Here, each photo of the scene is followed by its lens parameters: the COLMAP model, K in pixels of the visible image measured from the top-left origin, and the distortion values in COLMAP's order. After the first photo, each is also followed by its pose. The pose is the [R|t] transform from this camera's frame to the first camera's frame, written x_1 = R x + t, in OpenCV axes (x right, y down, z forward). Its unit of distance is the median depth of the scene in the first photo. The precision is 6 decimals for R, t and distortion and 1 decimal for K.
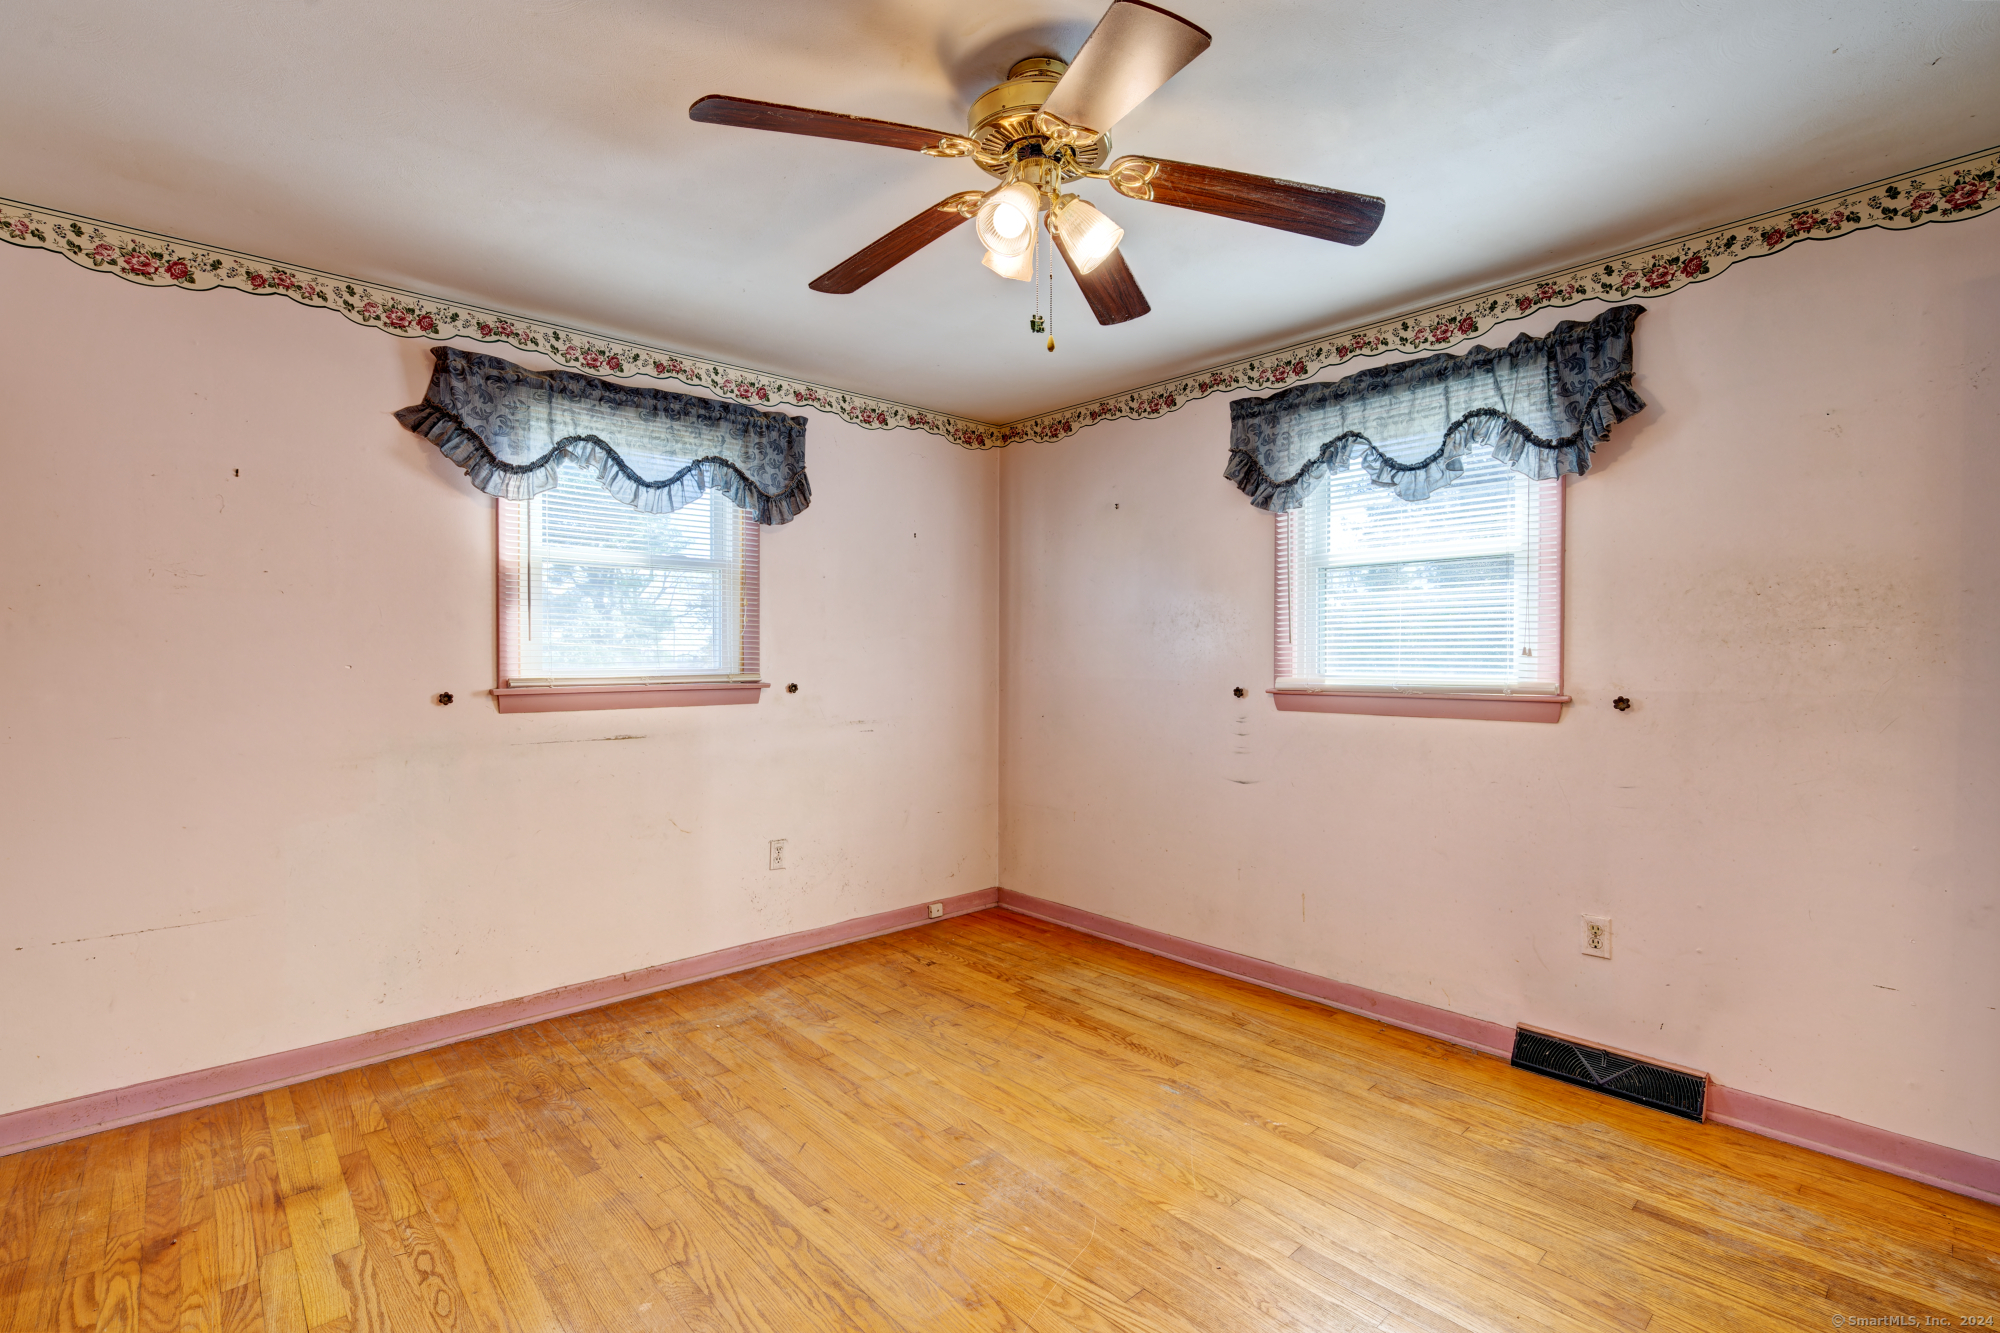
lens RADIAL K [[900.8, 0, 1009.4], [0, 900.8, 681.4], [0, 0, 1]] dist [-0.000276, 0.000638]
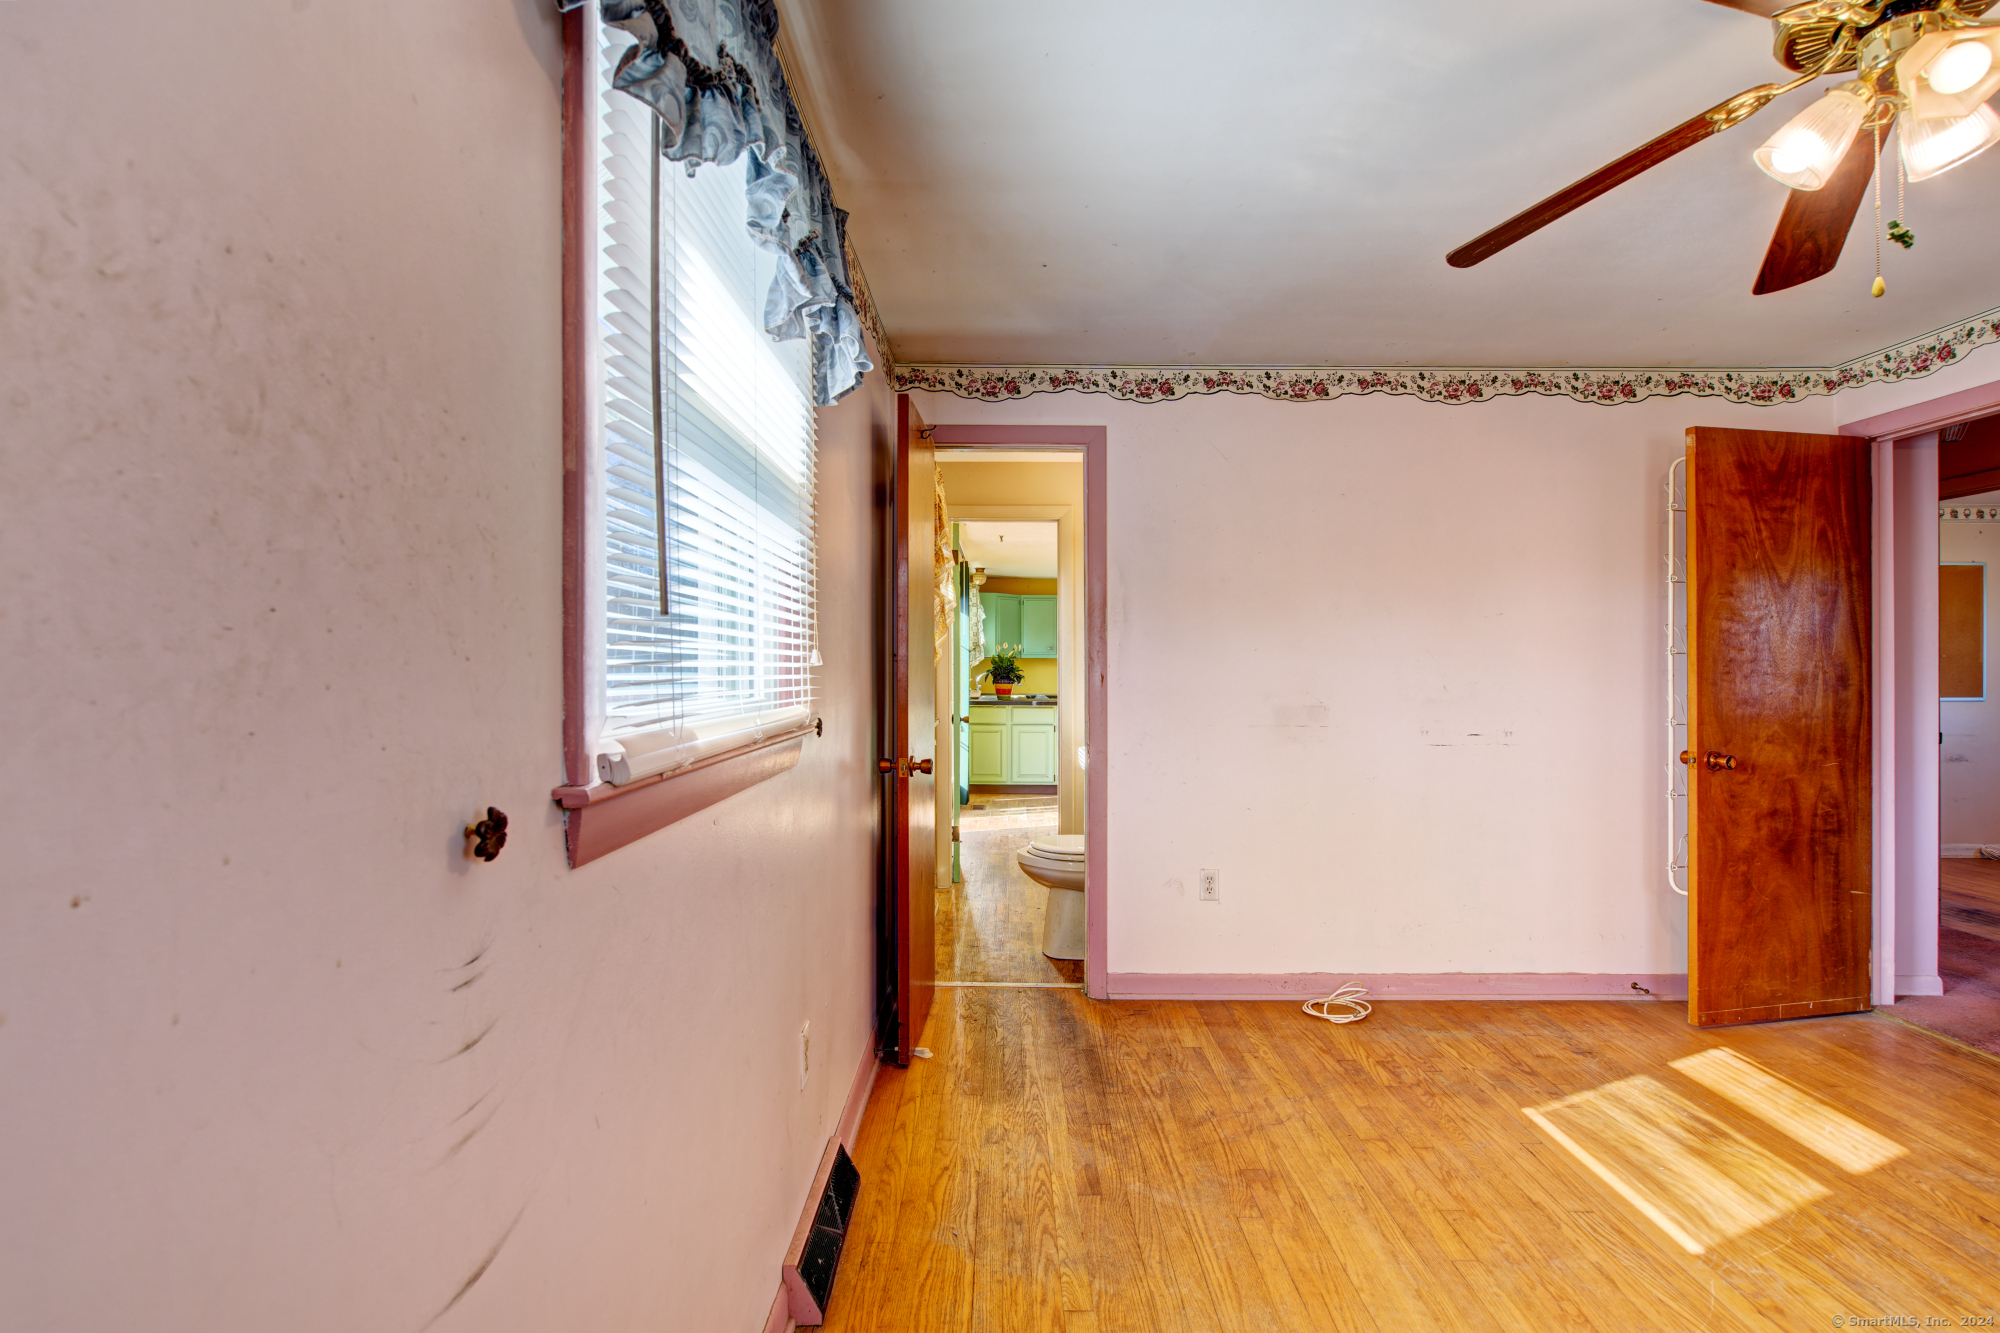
lens RADIAL K [[925.4, 0, 1000.0], [0, 925.4, 666.5], [0, 0, 1]] dist [0.010155, 0.000608]
pose [[-0.738910, -0.009655, 0.673735, 0.034032], [0.006045, 0.999762, 0.020957, -0.039153], [-0.673777, 0.019558, -0.738676, 1.270546]]
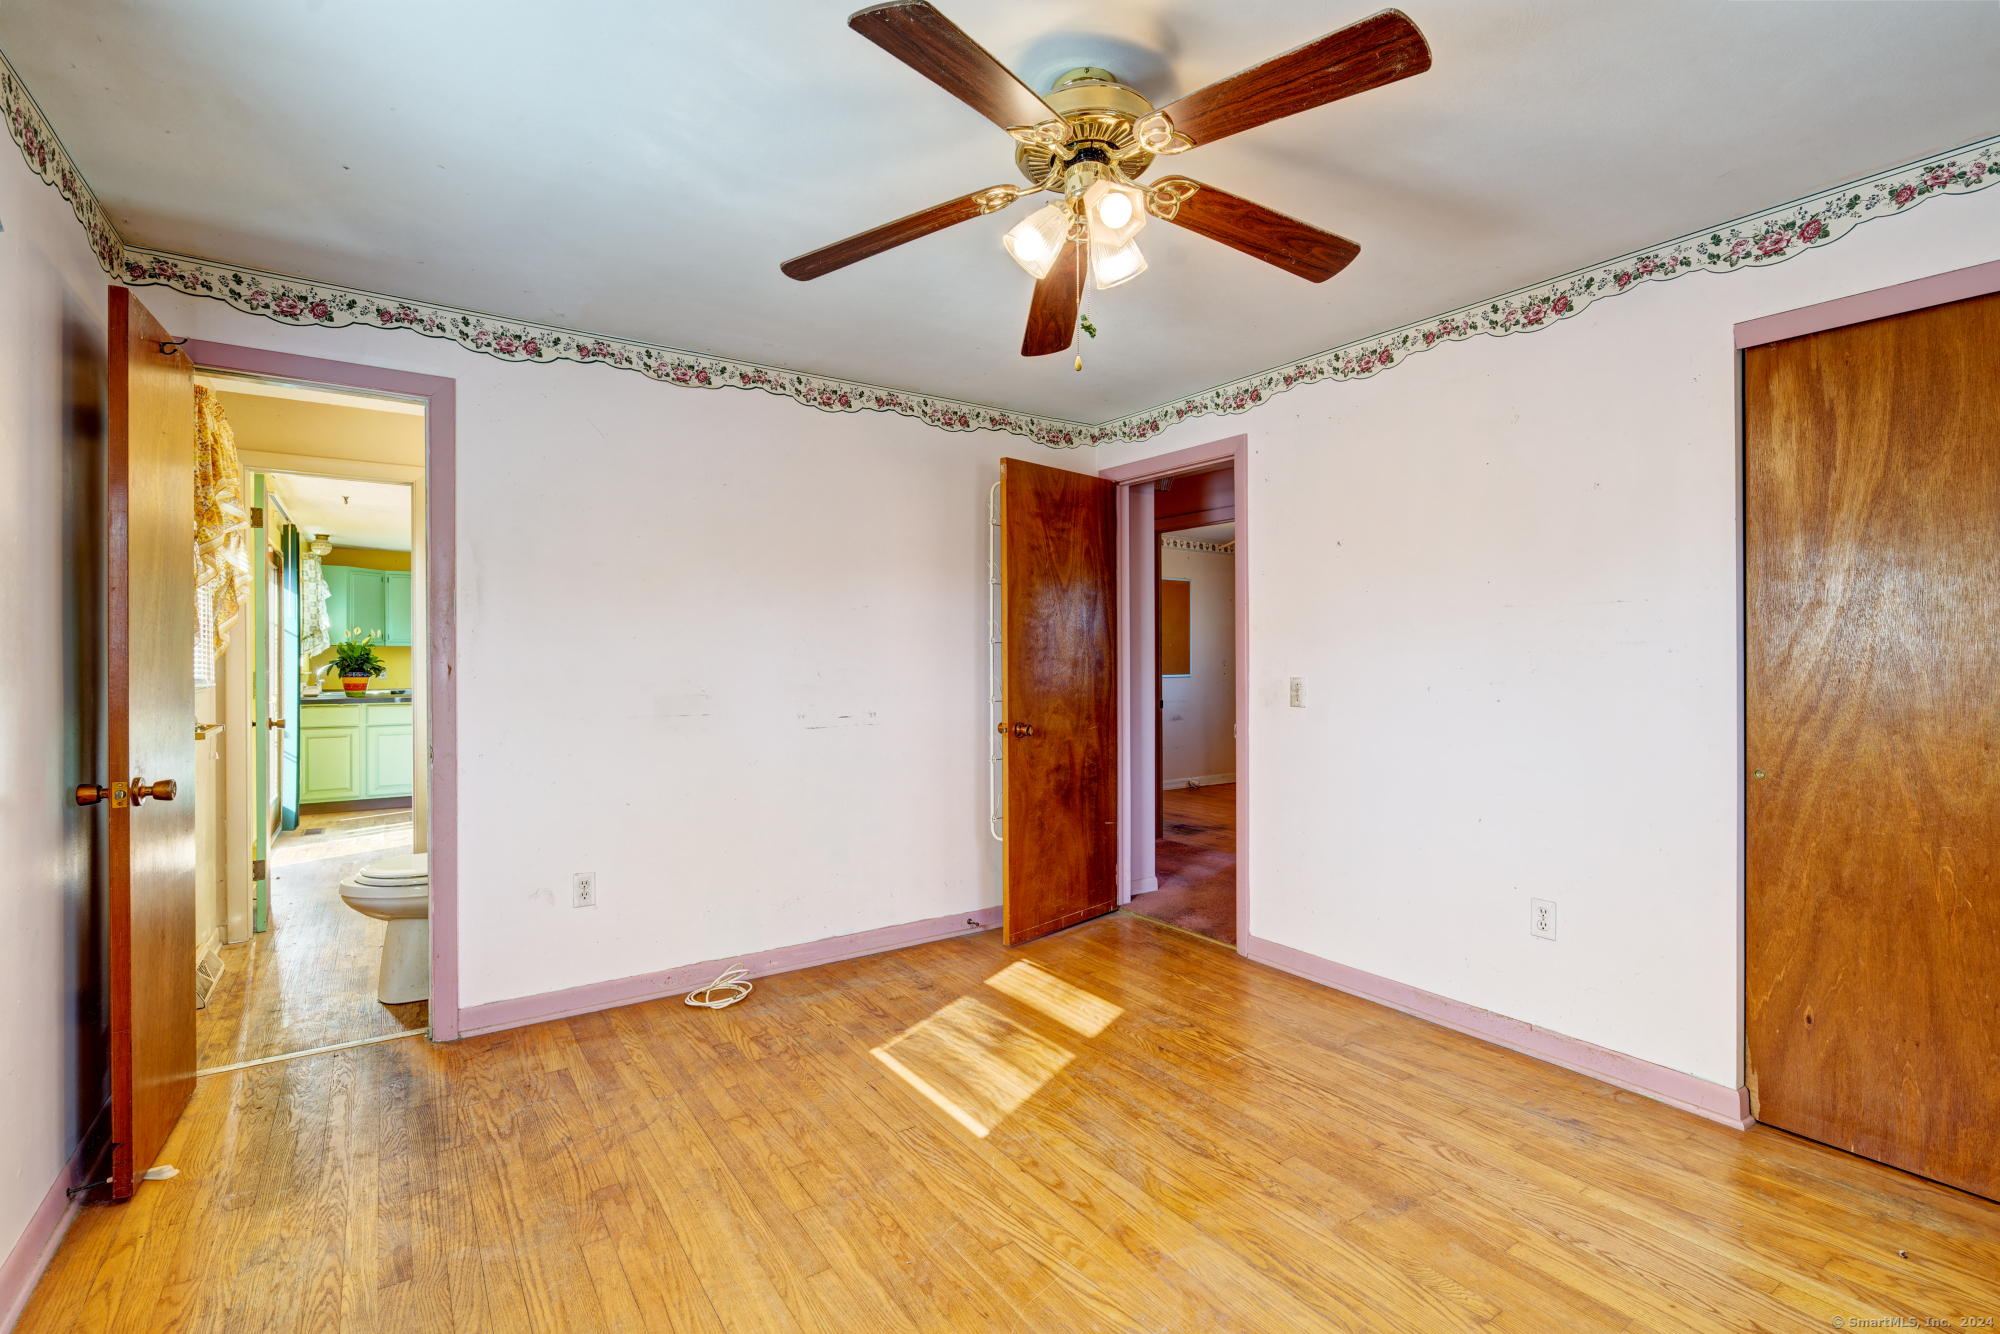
lens RADIAL K [[925.7, 0, 999.6], [0, 925.7, 656.6], [0, 0, 1]] dist [0.001672, 0.007216]
pose [[-0.989360, -0.005659, 0.145375, -0.014974], [-0.002128, 0.999699, 0.024435, -0.039387], [-0.145470, 0.023865, -0.989075, 1.233738]]
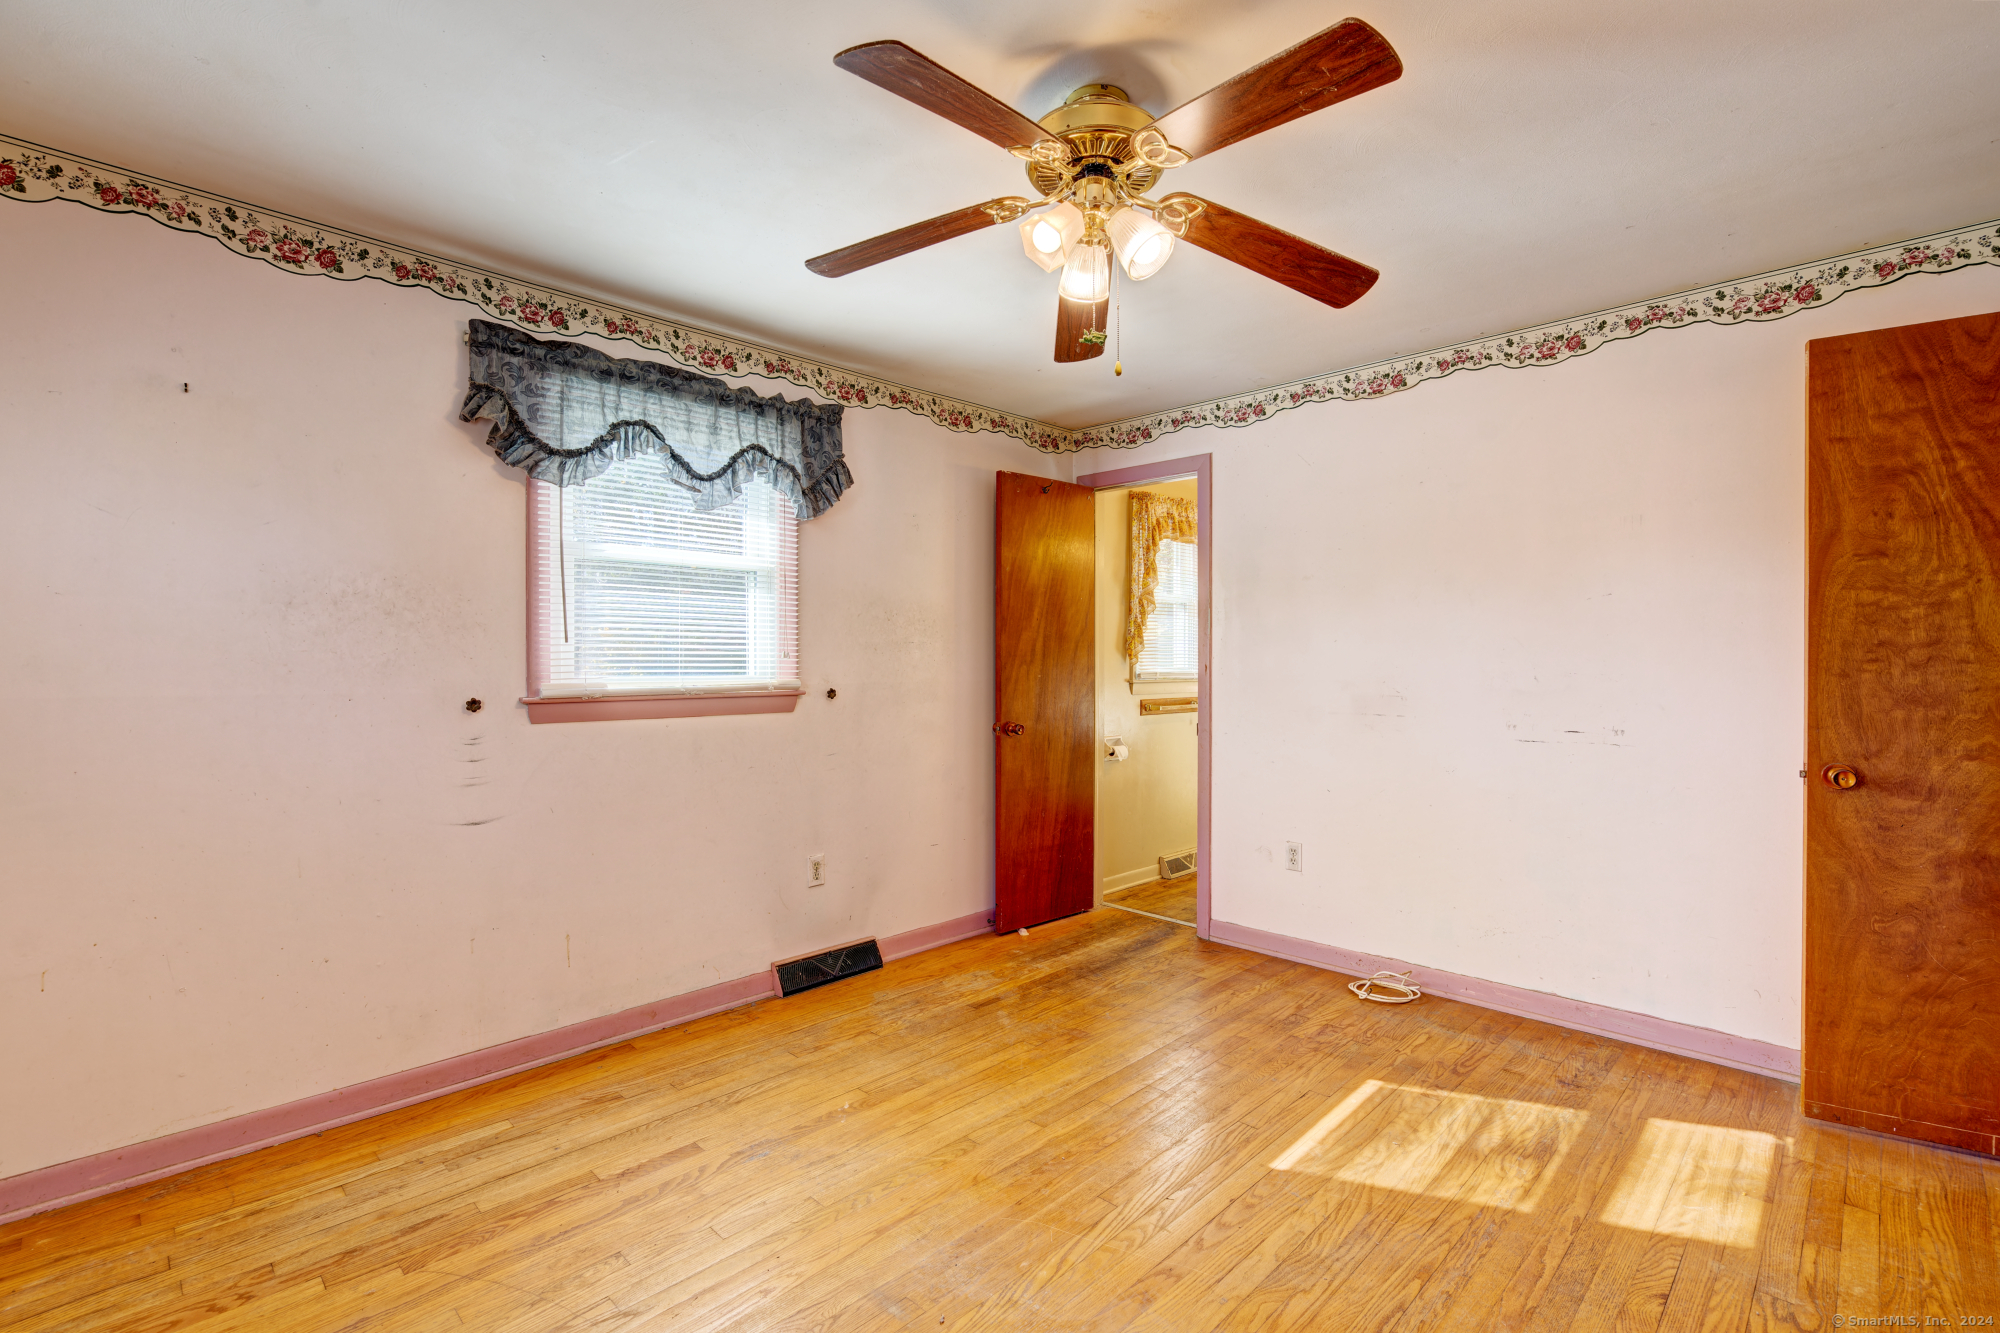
lens RADIAL K [[918.0, 0, 995.8], [0, 918.0, 669.3], [0, 0, 1]] dist [-0.000675, 0.001827]
pose [[-0.041751, -0.014296, 0.999026, -0.621241], [0.020735, 0.999670, 0.015172, -0.024035], [-0.998913, 0.021349, -0.041441, 0.693119]]
